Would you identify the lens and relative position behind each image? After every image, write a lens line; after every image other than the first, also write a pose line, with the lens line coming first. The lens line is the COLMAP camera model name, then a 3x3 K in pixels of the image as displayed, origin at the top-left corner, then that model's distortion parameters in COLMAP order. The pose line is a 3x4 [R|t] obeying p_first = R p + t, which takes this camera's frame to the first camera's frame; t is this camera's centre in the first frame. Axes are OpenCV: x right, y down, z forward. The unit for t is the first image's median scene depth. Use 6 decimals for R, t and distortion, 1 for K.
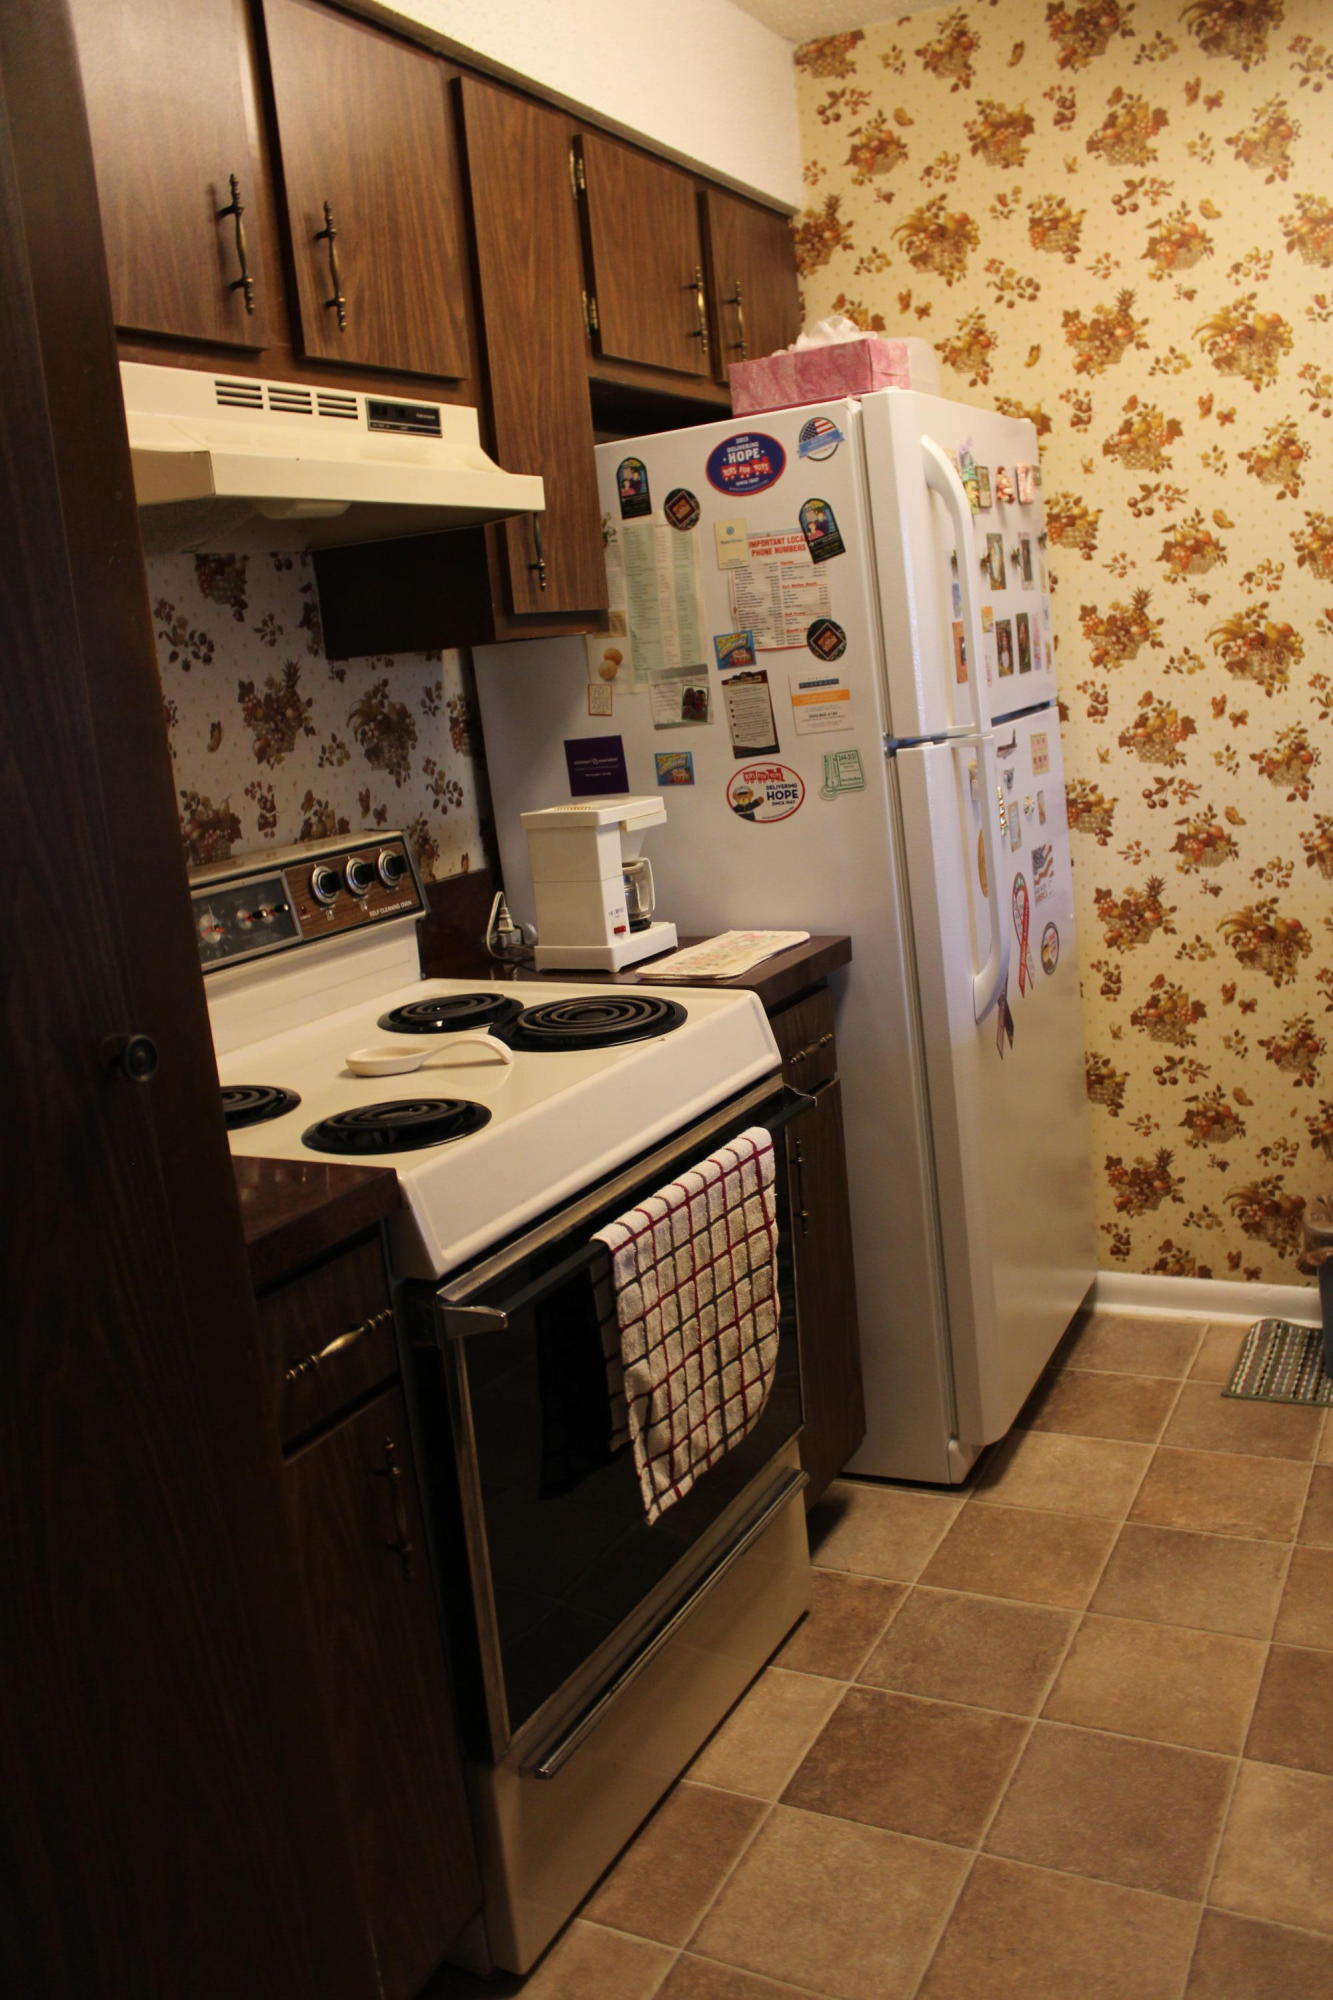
lens RADIAL K [[1650.8, 0, 676.5], [0, 1650.8, 992.8], [0, 0, 1]] dist [-0.168662, 0.145023]
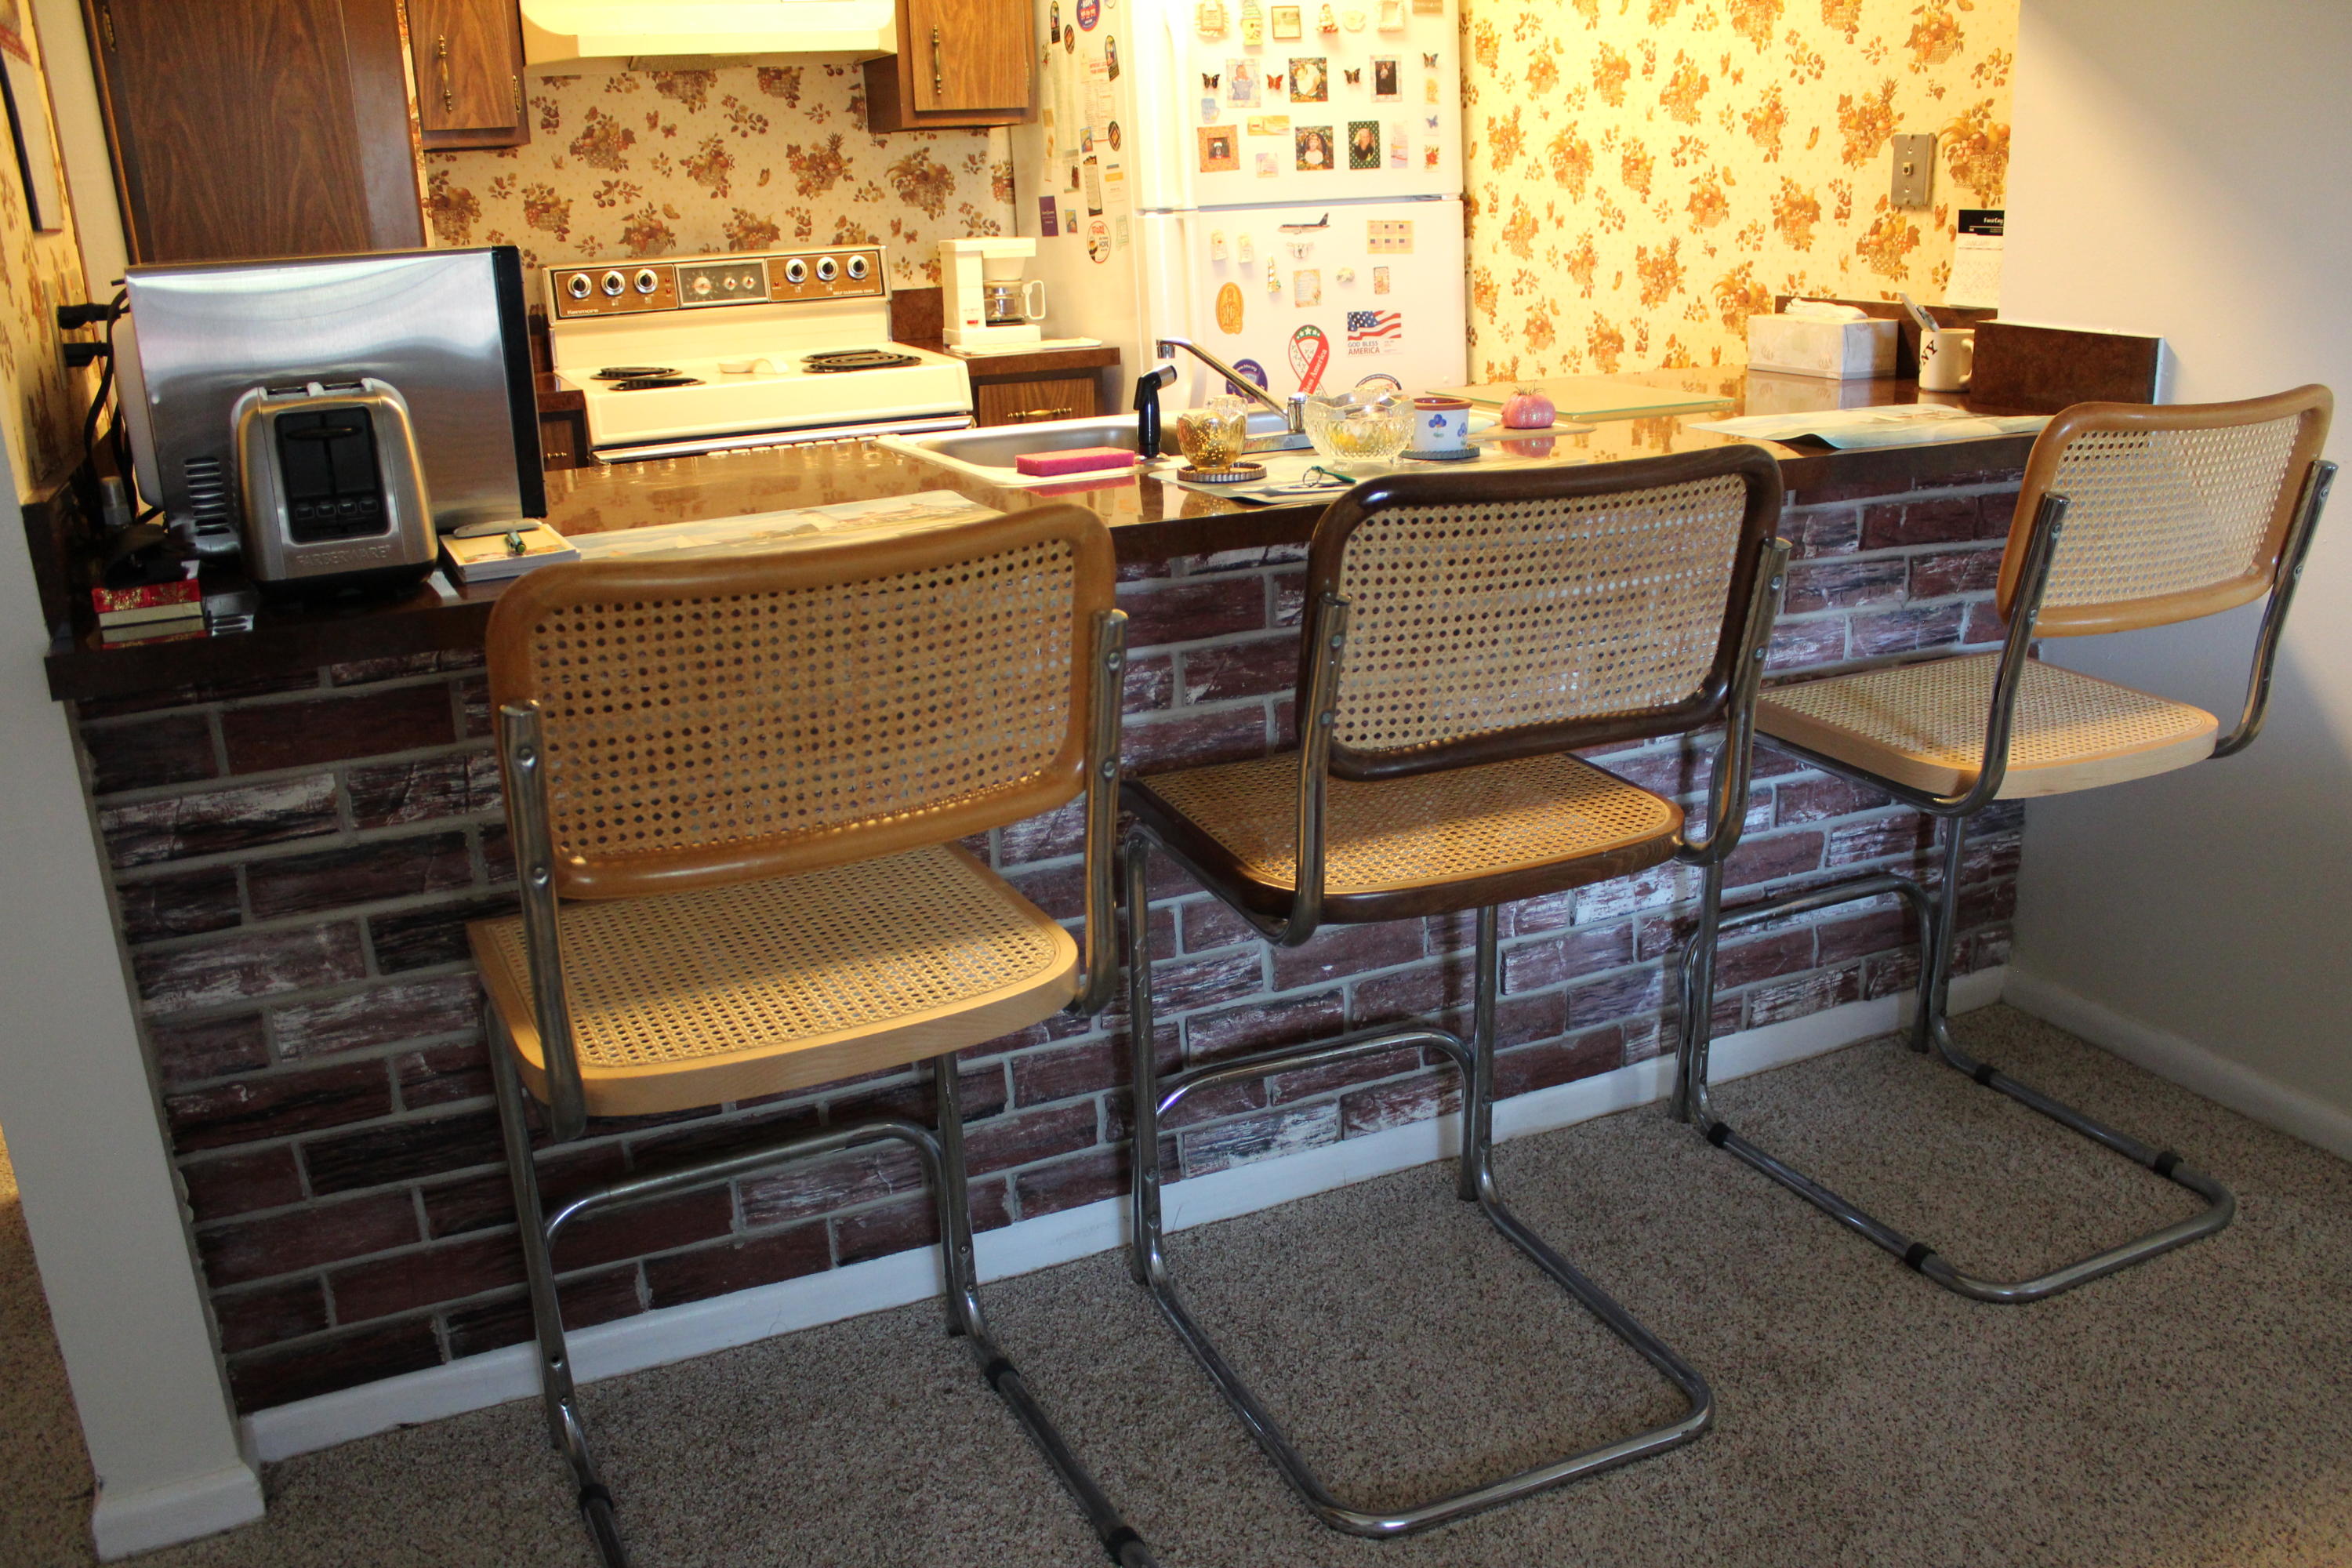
lens RADIAL K [[1941.3, 0, 1206.6], [0, 1941.3, 795.6], [0, 0, 1]] dist [-0.168662, 0.145023]
pose [[0.789476, 0.249778, -0.560659, 1.215237], [-0.164519, 0.966141, 0.198762, -0.003180], [0.591322, -0.064679, 0.803838, -0.322616]]
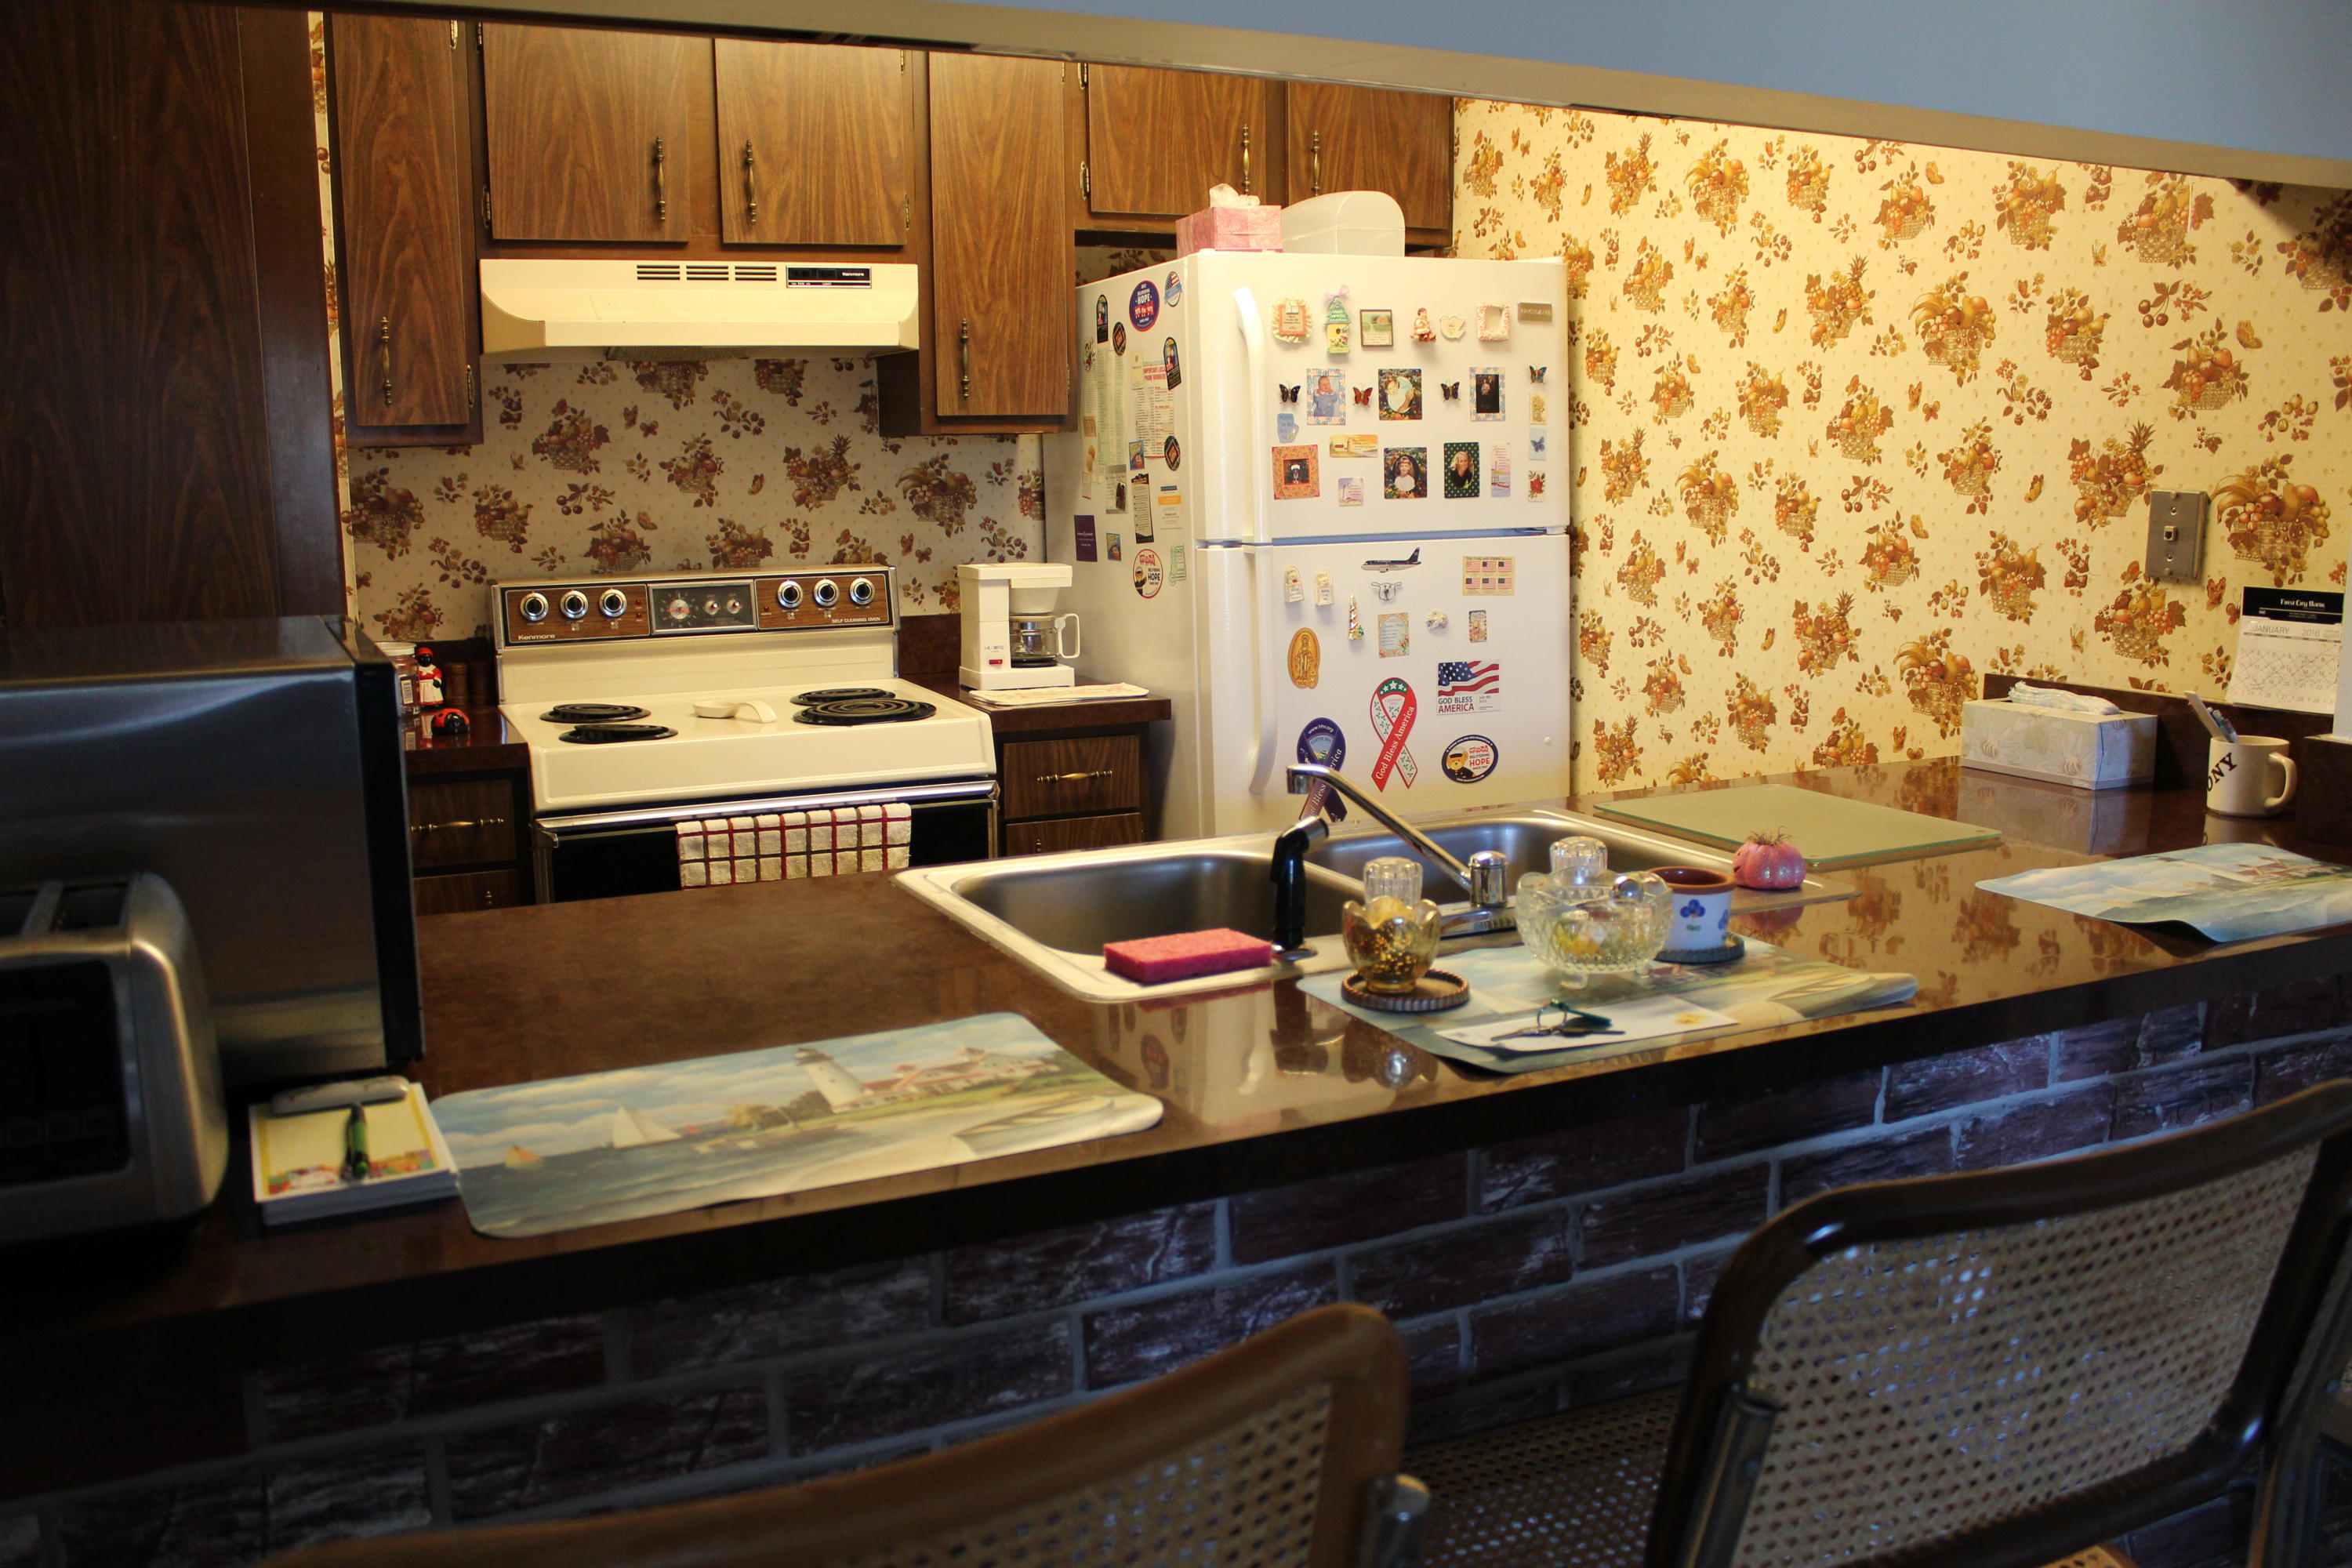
lens RADIAL K [[1941.3, 0, 1202.2], [0, 1941.3, 798.2], [0, 0, 1]] dist [-0.168662, 0.145023]
pose [[0.793176, 0.190504, -0.578429, 0.974700], [-0.186978, 0.980117, 0.066404, -0.063293], [0.579578, 0.055483, 0.813026, -0.137246]]
